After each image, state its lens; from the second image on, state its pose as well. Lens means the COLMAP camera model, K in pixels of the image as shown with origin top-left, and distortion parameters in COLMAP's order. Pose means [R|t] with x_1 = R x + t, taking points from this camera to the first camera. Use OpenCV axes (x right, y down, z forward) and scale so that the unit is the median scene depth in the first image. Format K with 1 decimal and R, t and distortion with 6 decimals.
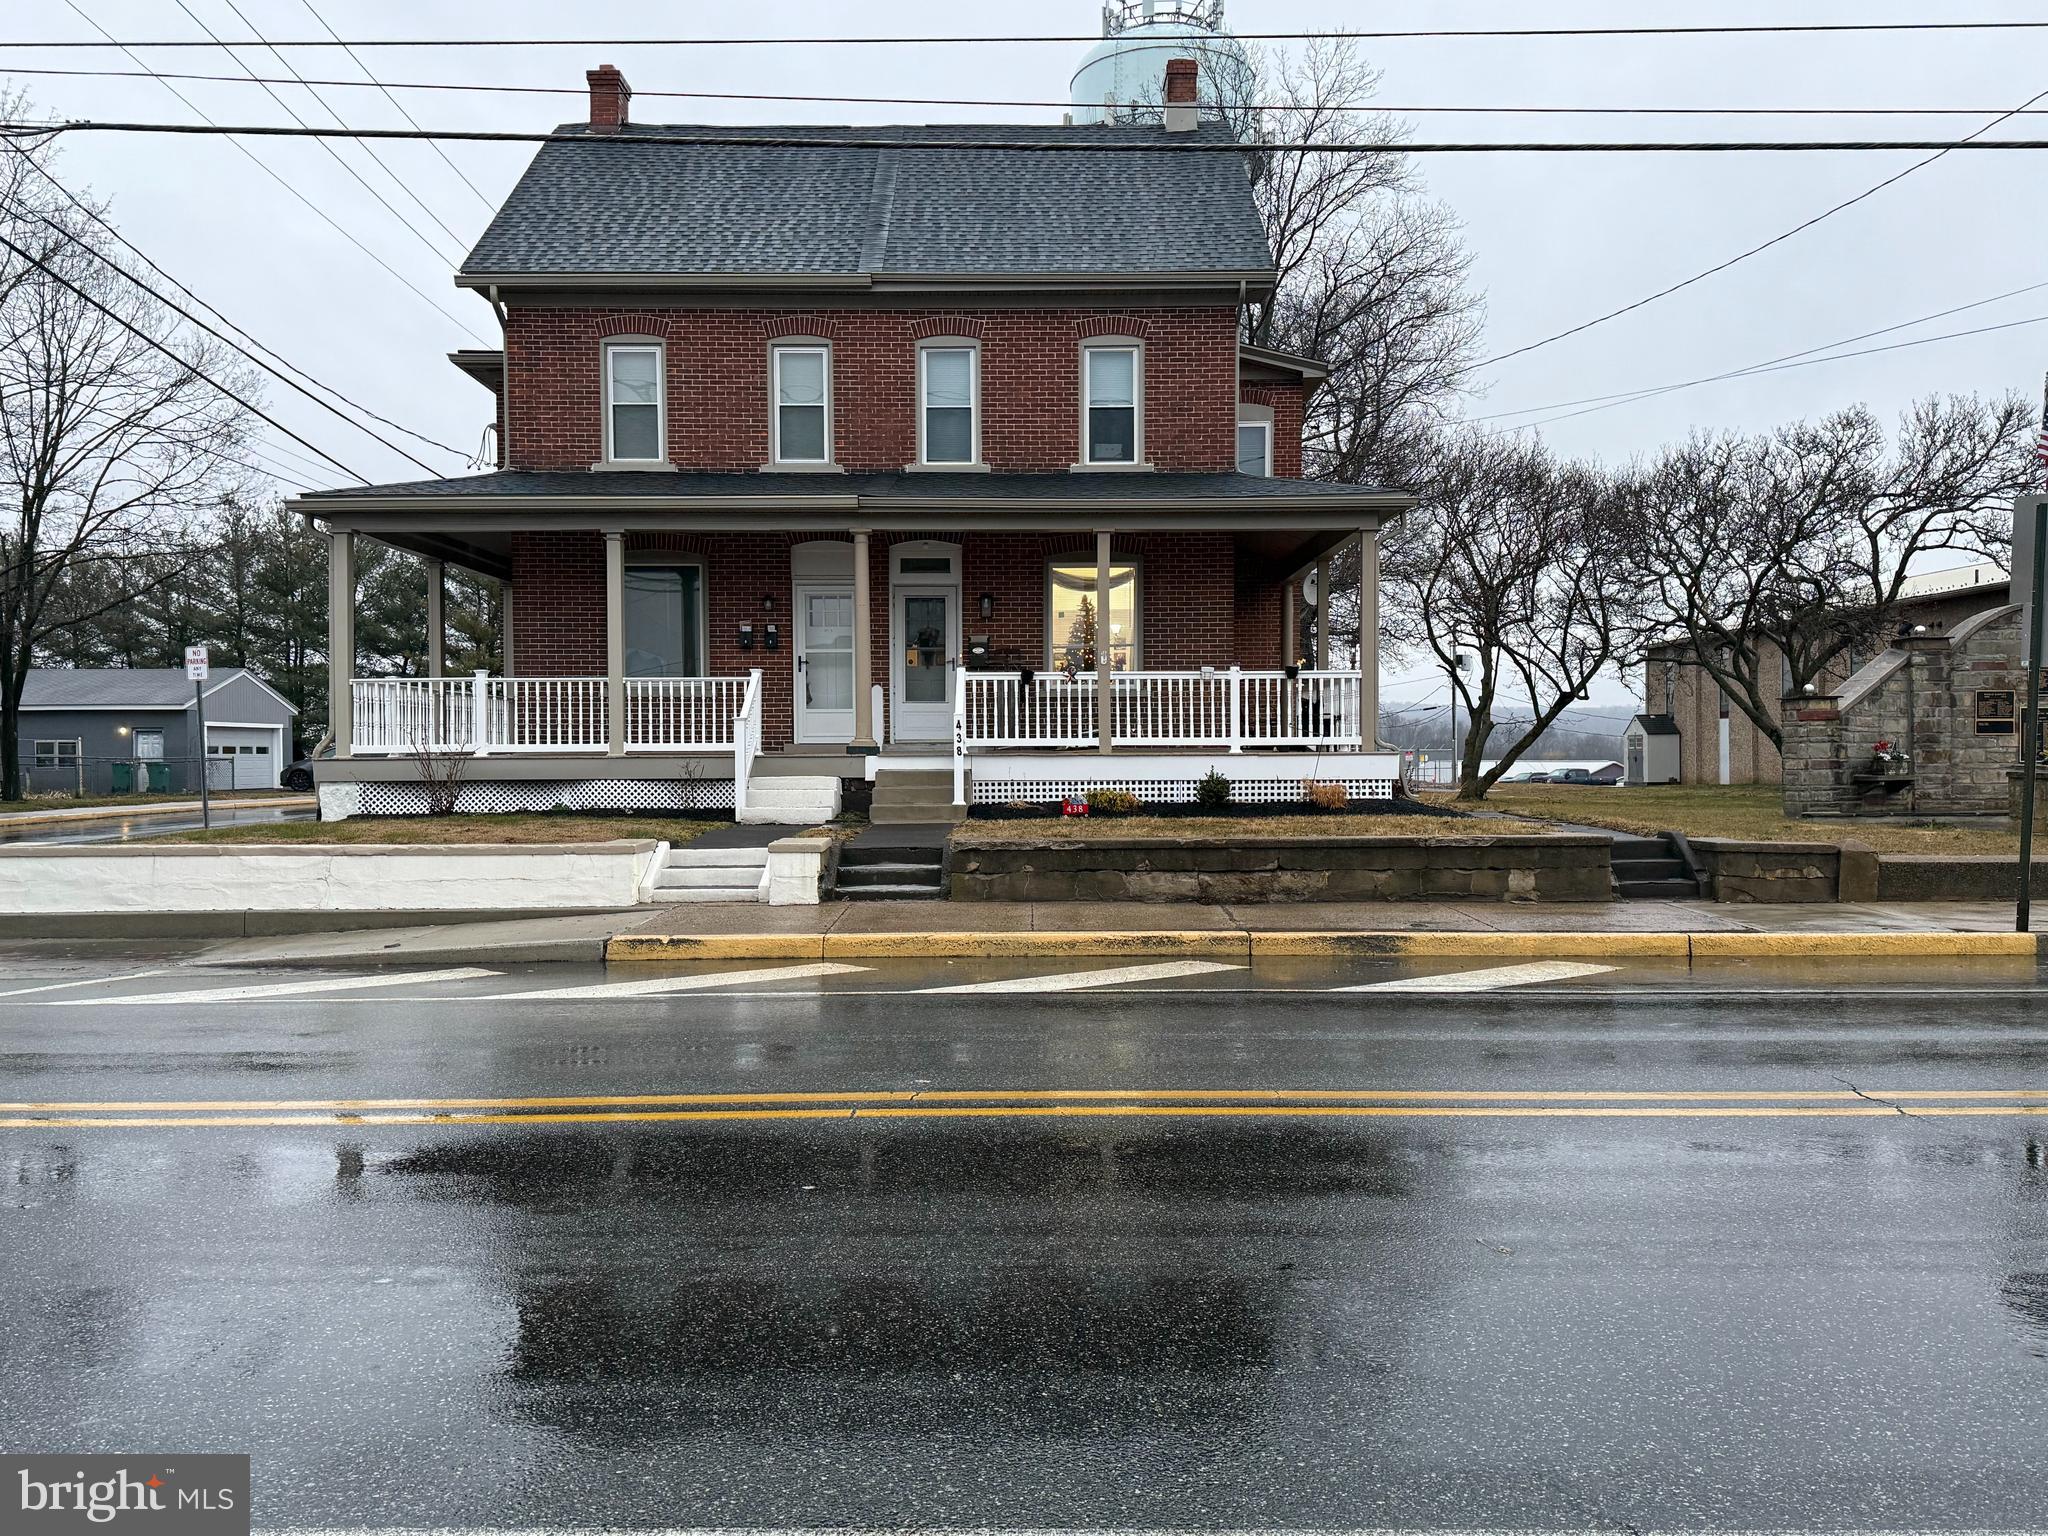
lens RADIAL K [[1637.4, 0, 1022.0], [0, 1637.4, 778.8], [0, 0, 1]] dist [0.047416, -0.031351]
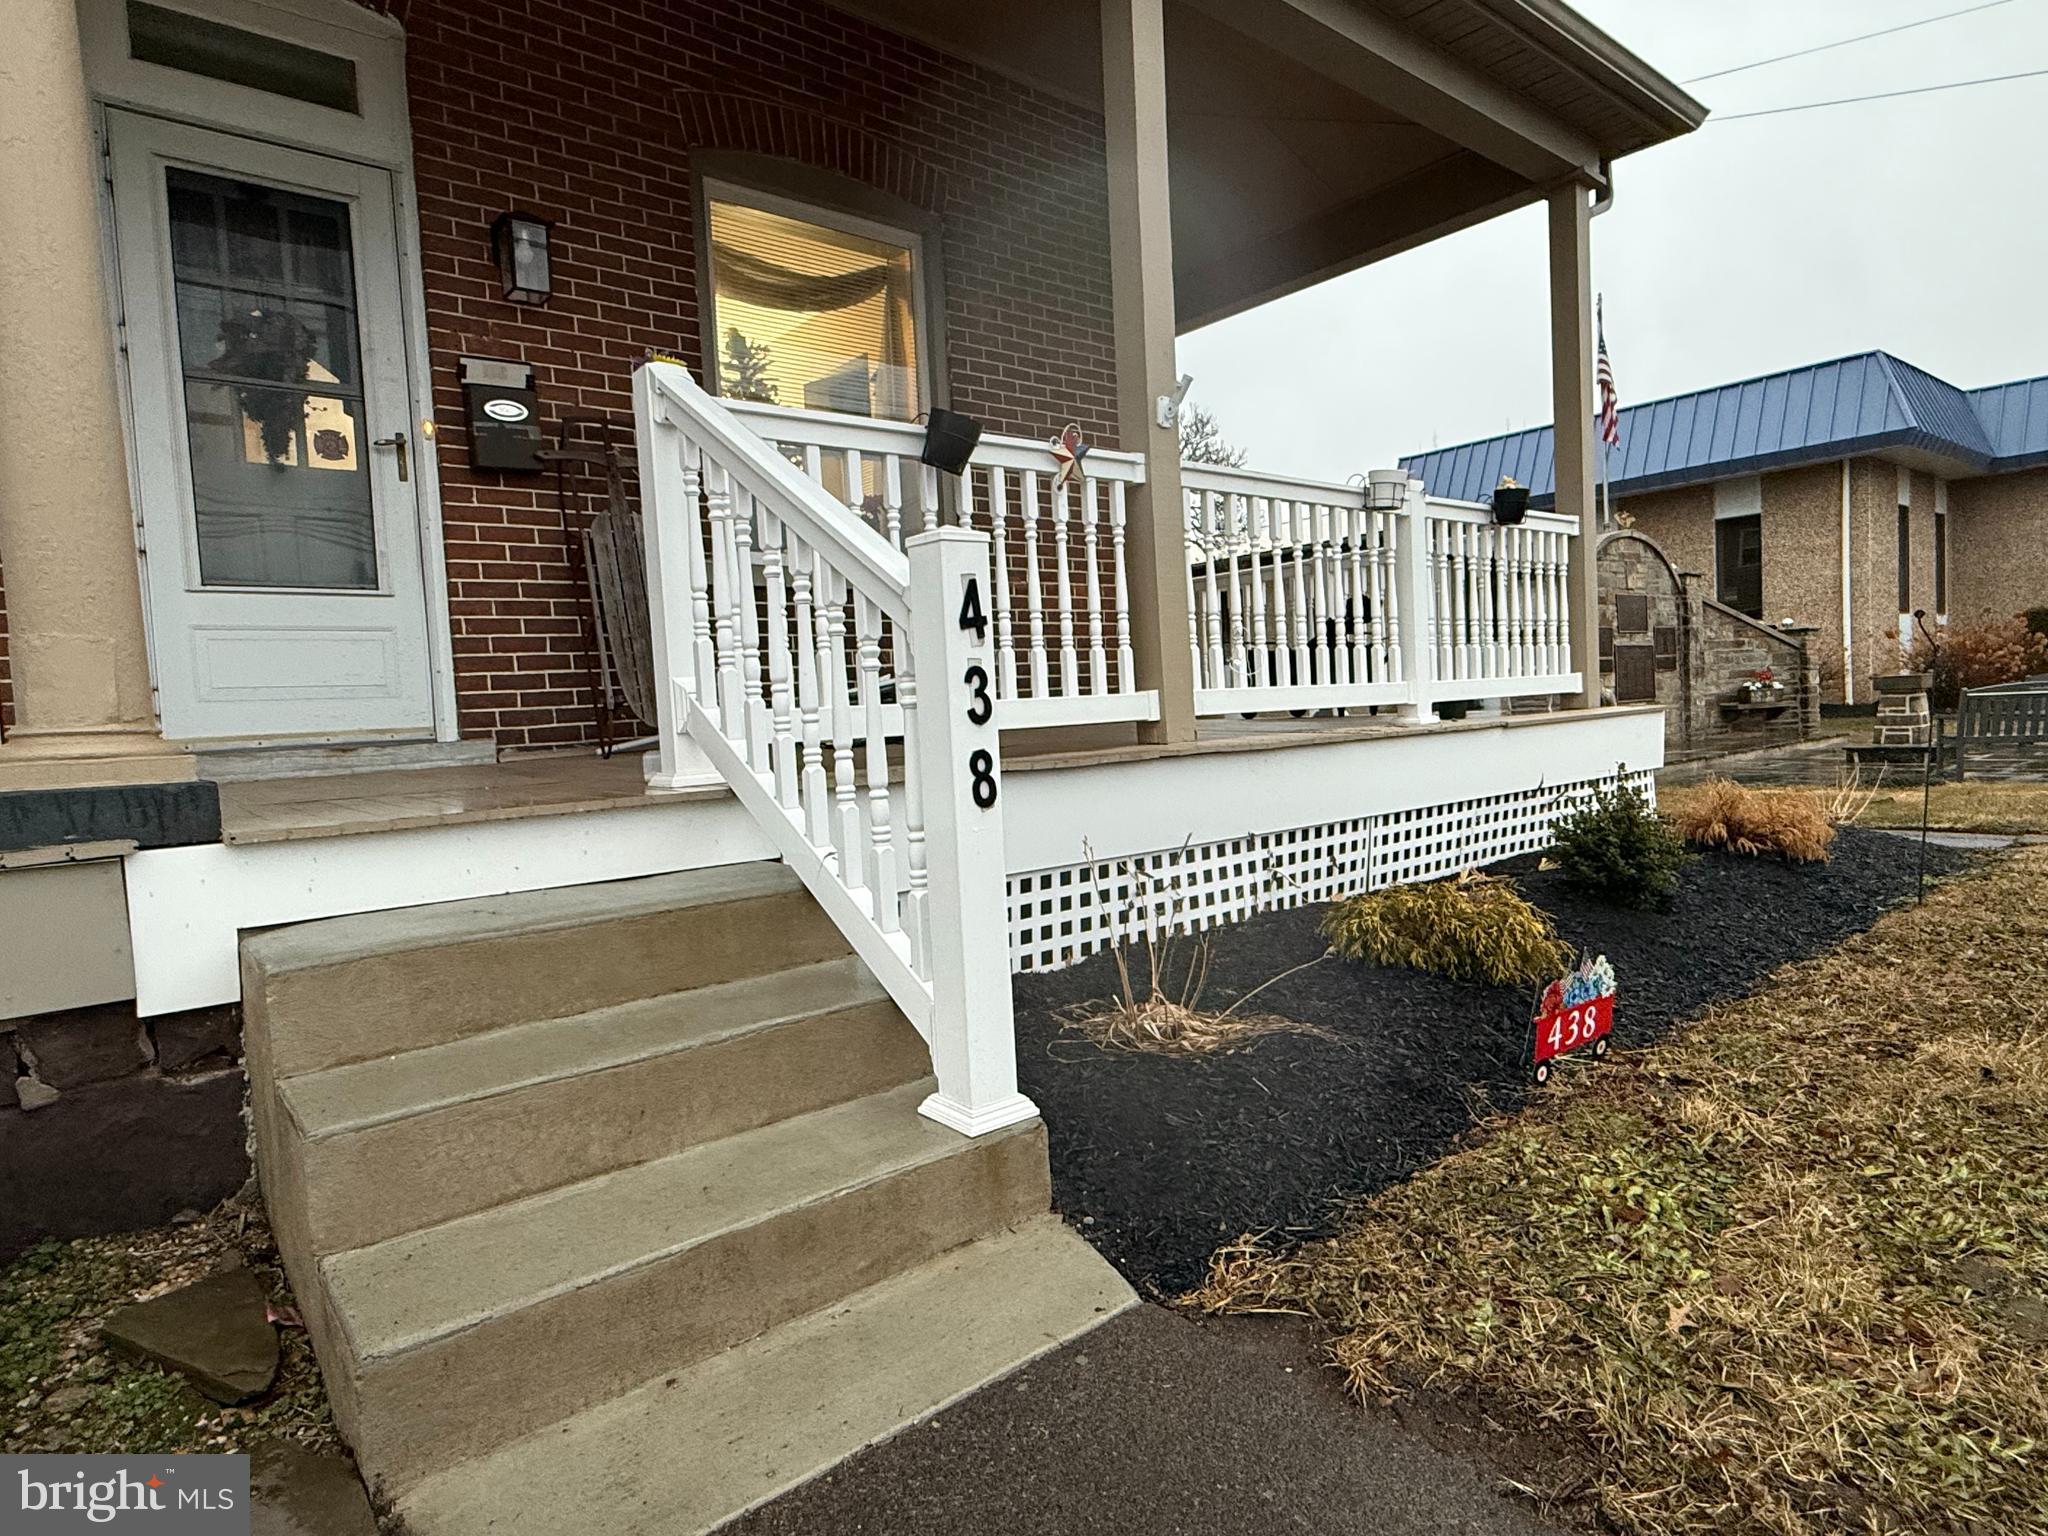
lens RADIAL K [[1160.4, 0, 1007.3], [0, 1160.4, 778.2], [0, 0, 1]] dist [0.000659, 0.000827]
pose [[0.772714, -0.073653, 0.630466, -0.093394], [0.057263, 0.997284, 0.046323, -0.019321], [-0.632166, 0.000308, 0.774833, 0.804183]]
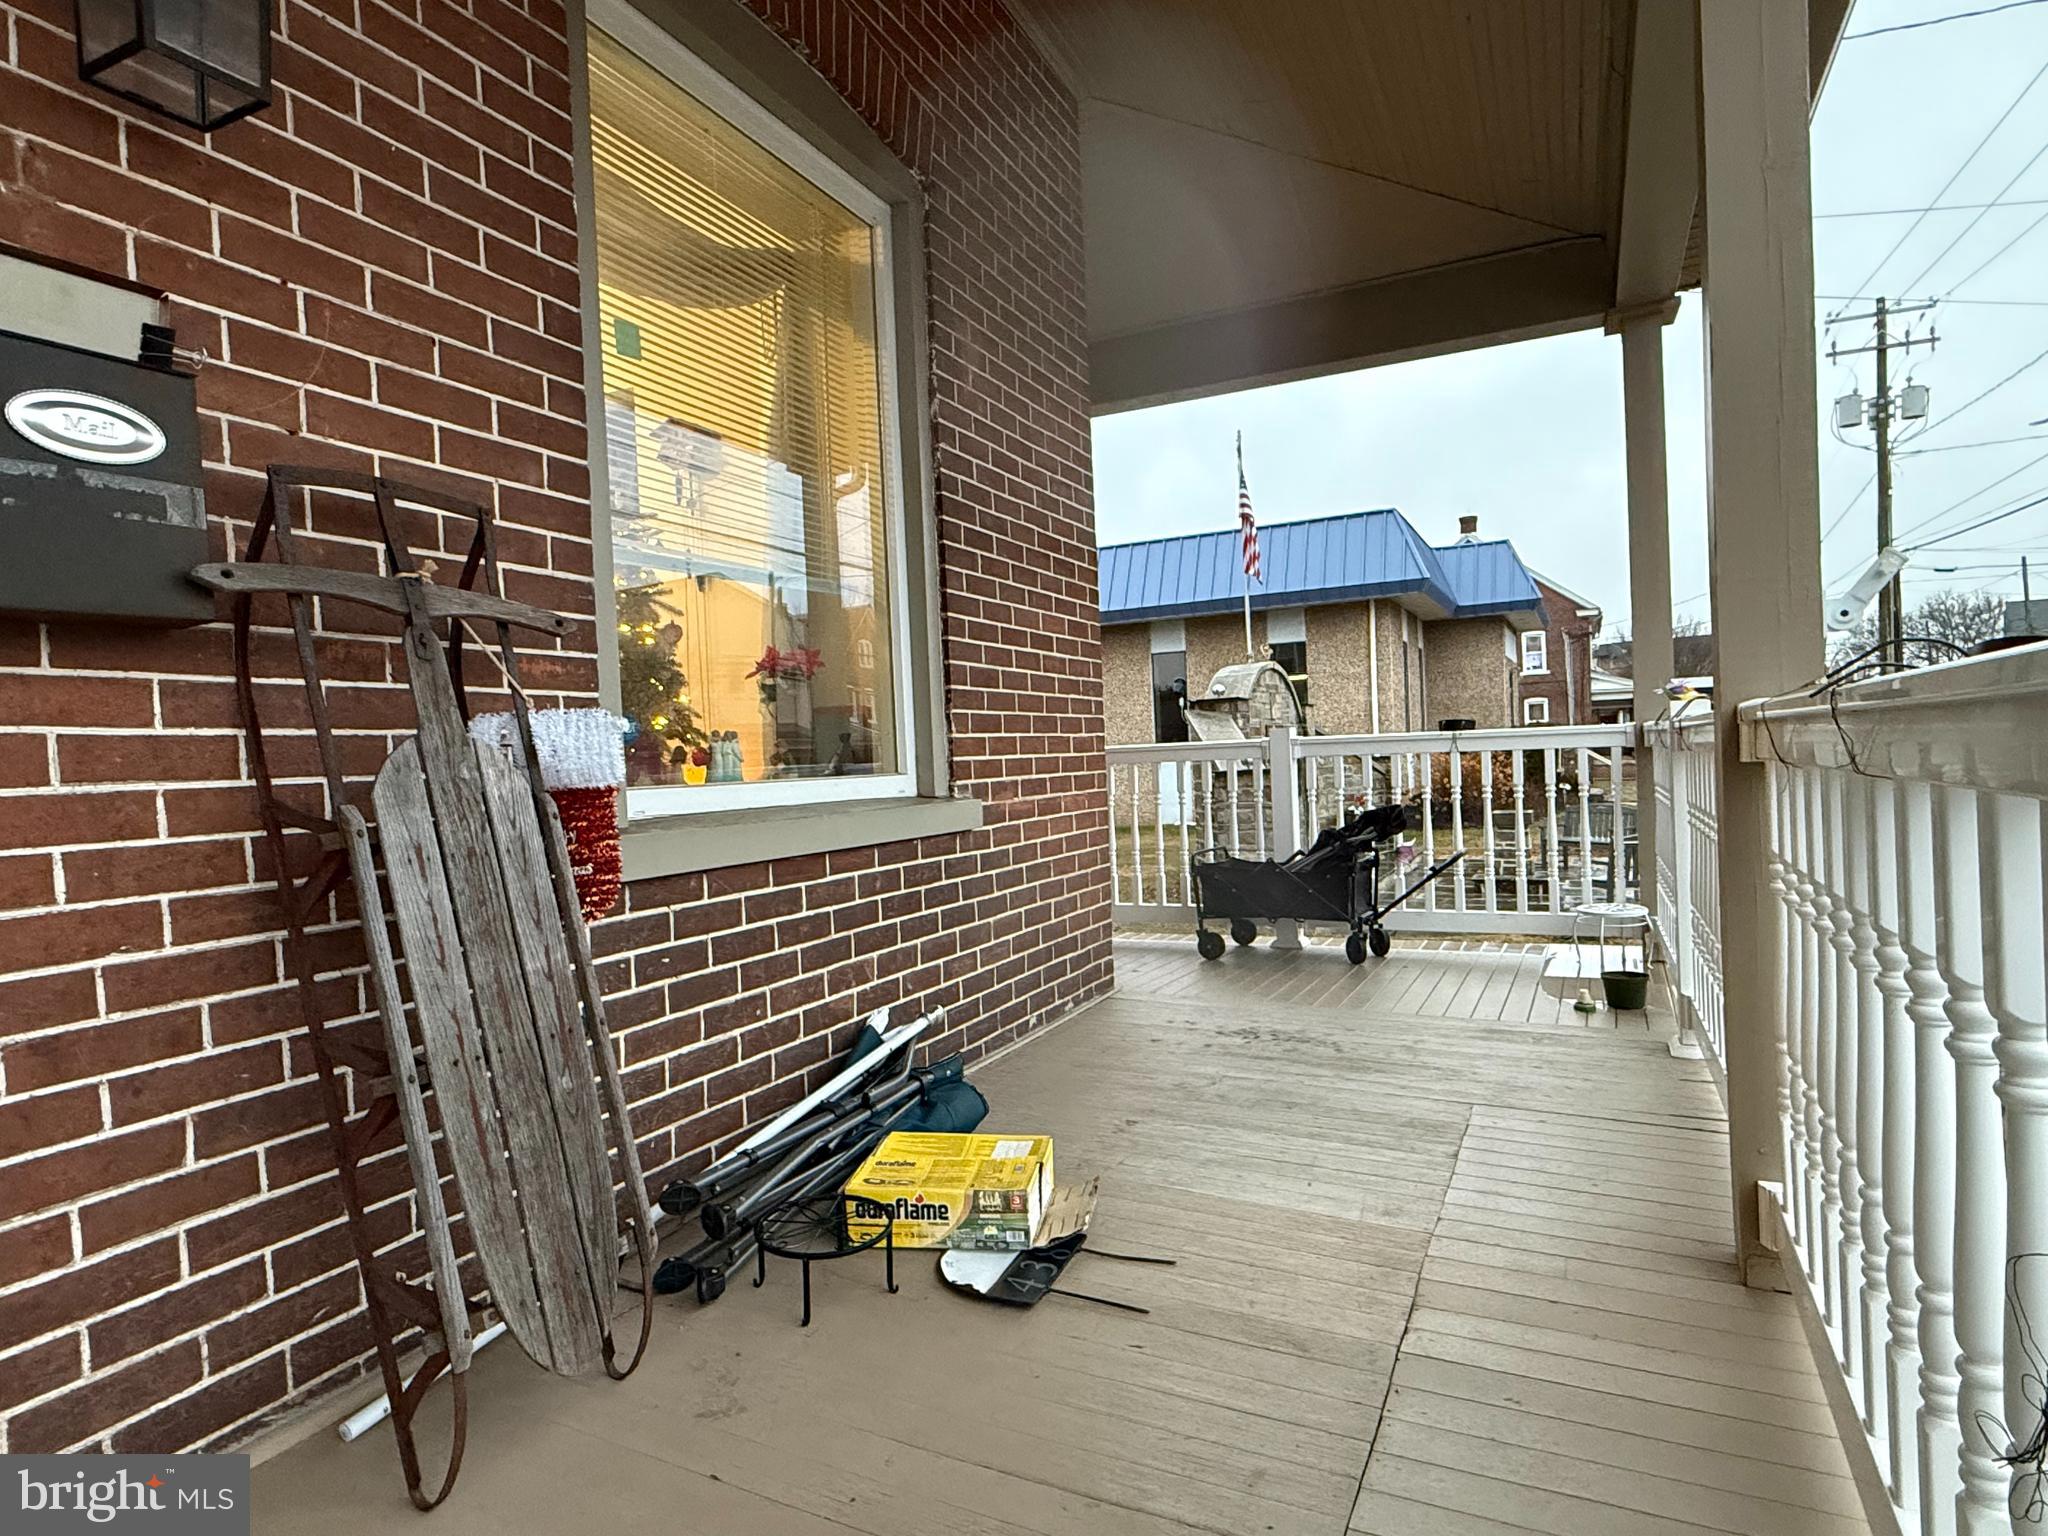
lens RADIAL K [[1160.4, 0, 1036.9], [0, 1160.4, 764.5], [0, 0, 1]] dist [0.000659, 0.000827]
pose [[0.396281, -0.026103, 0.917758, -0.065175], [0.056943, 0.998370, 0.003808, -0.059227], [-0.916362, 0.050751, 0.397122, 0.949523]]
